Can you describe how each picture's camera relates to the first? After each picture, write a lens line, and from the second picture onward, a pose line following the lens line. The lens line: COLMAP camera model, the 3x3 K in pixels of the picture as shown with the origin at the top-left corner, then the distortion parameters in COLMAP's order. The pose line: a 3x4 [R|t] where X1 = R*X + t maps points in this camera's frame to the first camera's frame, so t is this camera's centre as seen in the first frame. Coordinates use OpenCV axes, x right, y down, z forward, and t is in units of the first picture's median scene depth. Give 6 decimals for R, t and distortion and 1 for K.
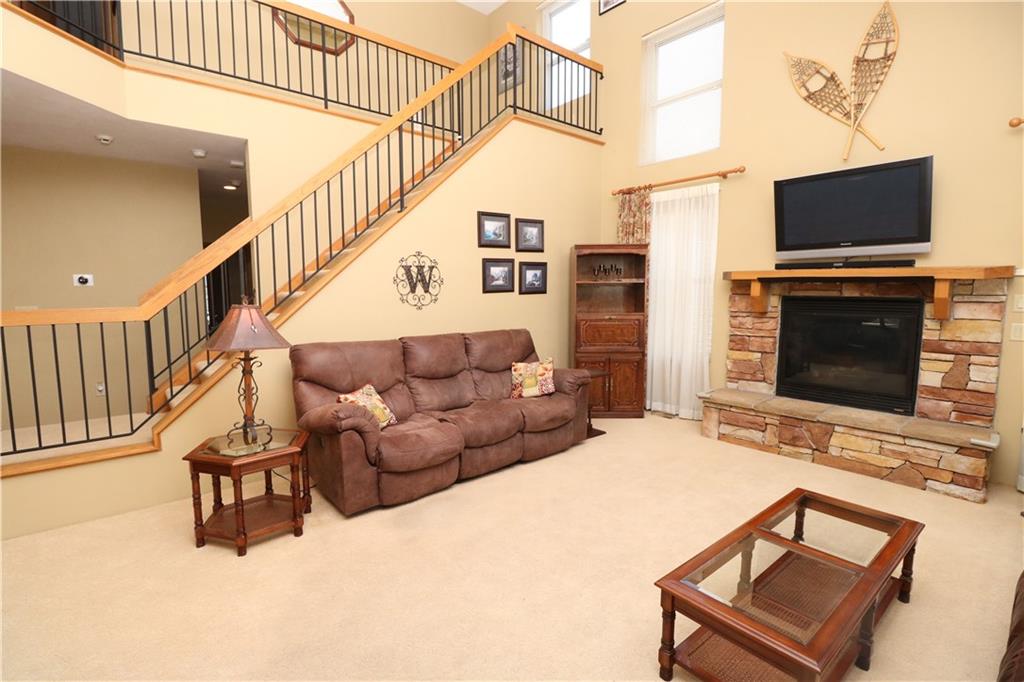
lens RADIAL K [[472.5, 0, 505.6], [0, 472.5, 338.5], [0, 0, 1]] dist [0.002116, -0.013109]
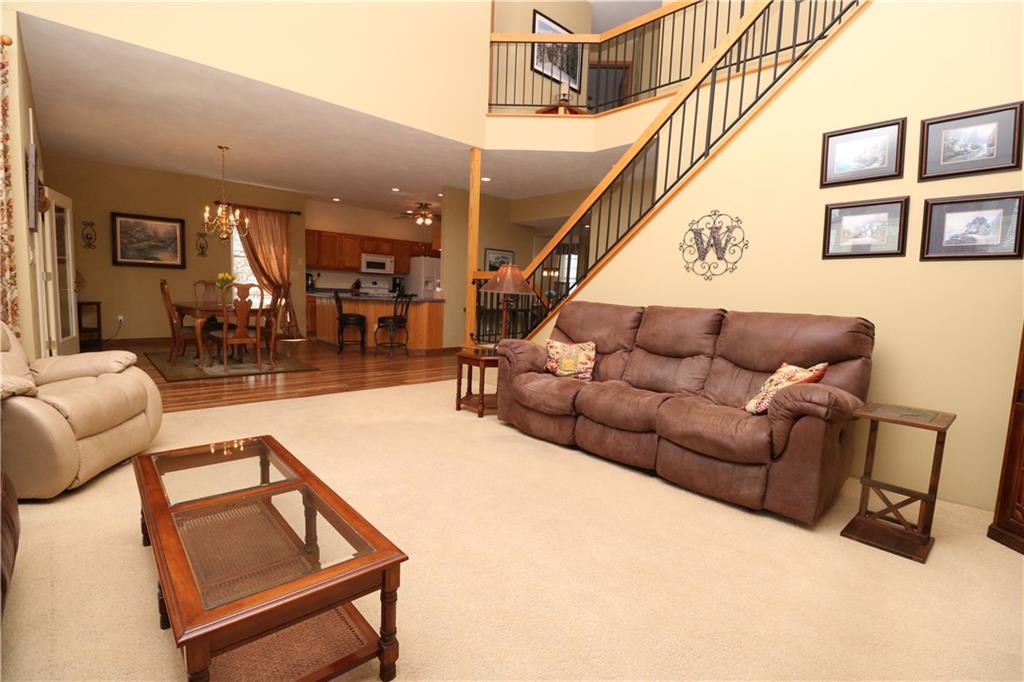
lens RADIAL K [[472.5, 0, 505.6], [0, 472.5, 338.5], [0, 0, 1]] dist [0.002116, -0.013109]
pose [[0.049324, 0.106495, -0.993089, 0.642438], [-0.141528, 0.985012, 0.098600, 0.009256], [0.988705, 0.135686, 0.063657, 0.602948]]
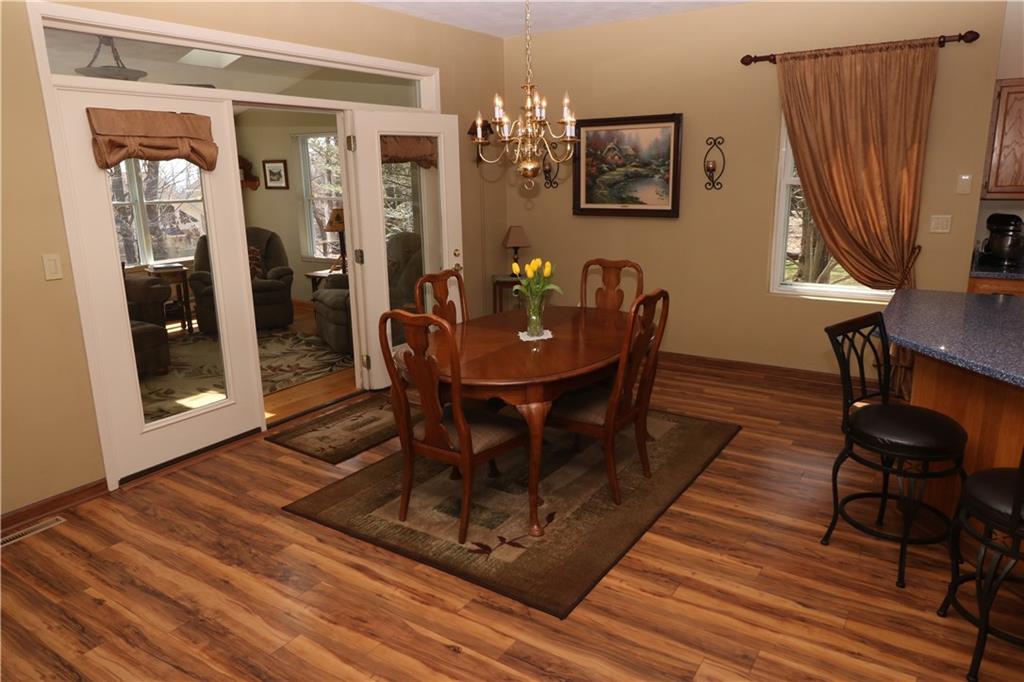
lens RADIAL K [[688.3, 0, 503.6], [0, 688.3, 333.8], [0, 0, 1]] dist [0.001009, -0.001879]
pose [[-0.961649, 0.082296, -0.261647, -0.591006], [-0.007700, 0.945451, 0.325674, -0.113573], [0.274176, 0.315199, -0.908558, 0.611418]]
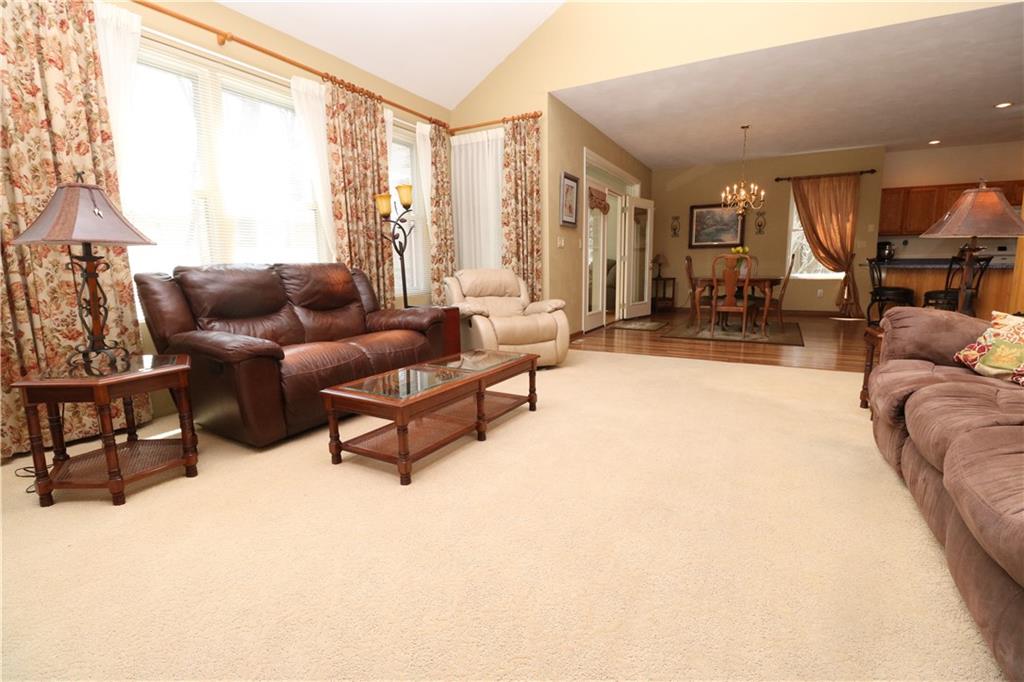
lens RADIAL K [[472.5, 0, 505.6], [0, 472.5, 338.5], [0, 0, 1]] dist [0.002116, -0.013109]
pose [[-0.934669, 0.069457, -0.348669, 0.419967], [-0.019190, 0.969444, 0.244560, 0.003525], [0.355002, 0.235273, -0.904776, 1.016591]]
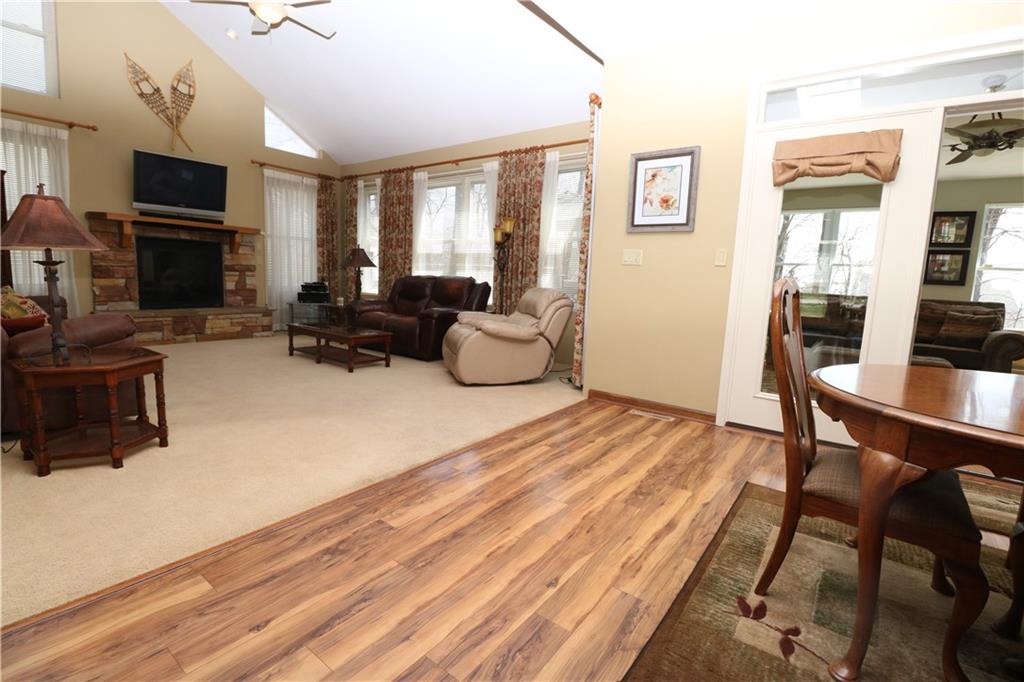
lens RADIAL K [[472.5, 0, 505.6], [0, 472.5, 338.5], [0, 0, 1]] dist [0.002116, -0.013109]
pose [[-0.211303, -0.134642, 0.968103, -1.009338], [0.060233, 0.986791, 0.150387, 0.064558], [-0.975563, 0.090089, -0.200401, 0.262196]]
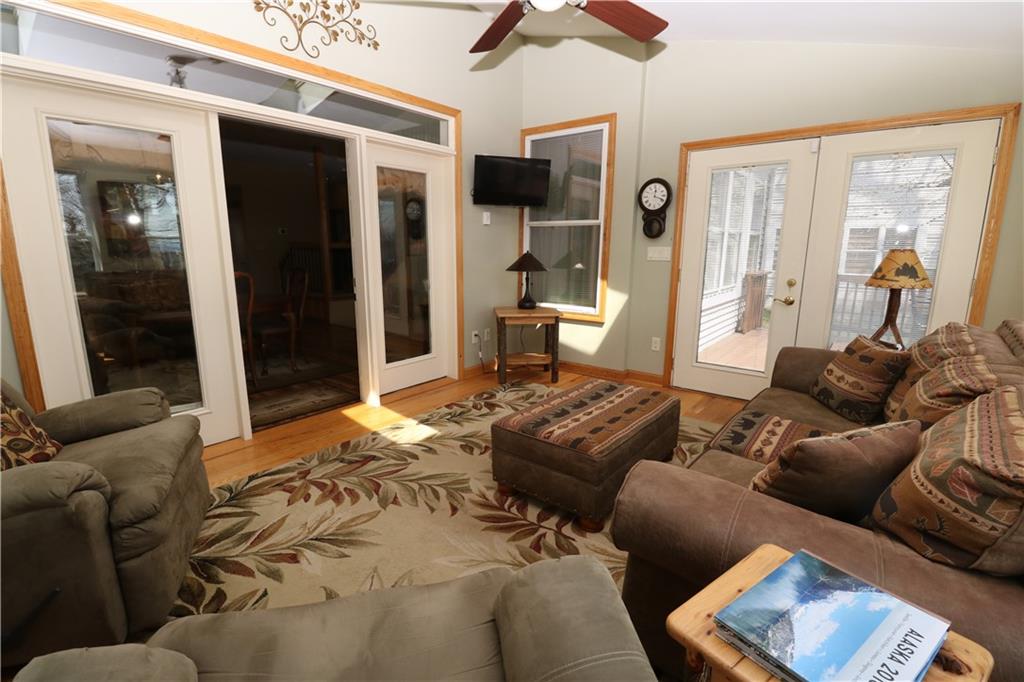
lens RADIAL K [[472.5, 0, 505.6], [0, 472.5, 338.5], [0, 0, 1]] dist [0.002116, -0.013109]
pose [[0.981565, -0.031746, 0.188473, -0.401015], [0.013581, 0.995202, 0.096899, 0.159142], [-0.190645, -0.092553, 0.977286, -1.309517]]
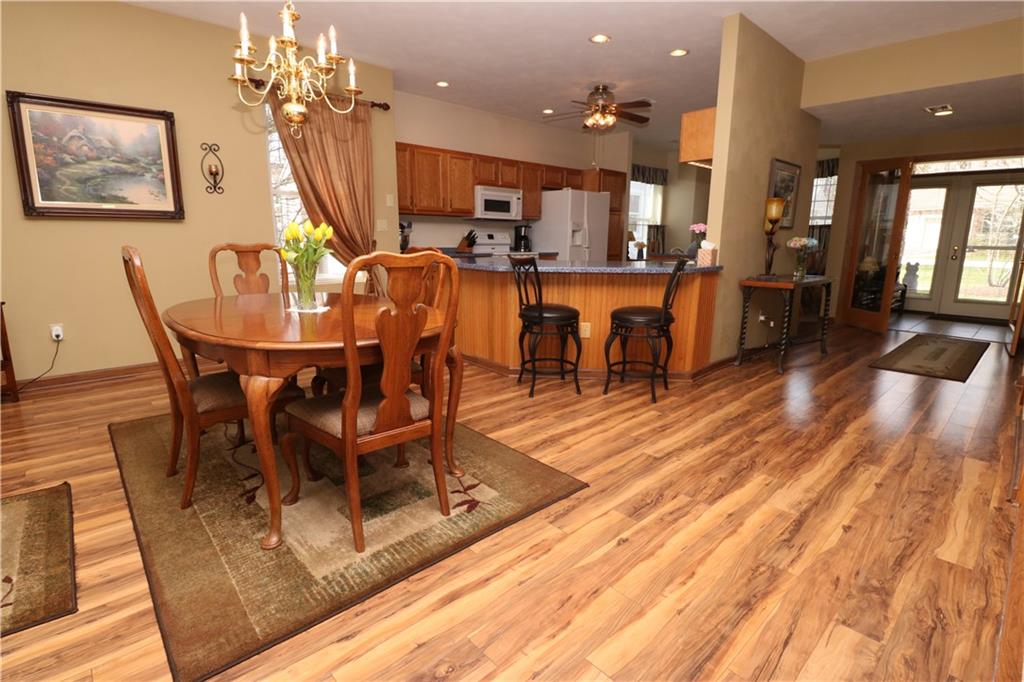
lens RADIAL K [[492.5, 0, 505.8], [0, 492.5, 336.0], [0, 0, 1]] dist [0.002168, -0.013656]
pose [[0.035703, 0.195625, -0.980029, -0.296690], [-0.109025, 0.975563, 0.190762, 0.070841], [0.993398, 0.100037, 0.056159, 0.024160]]
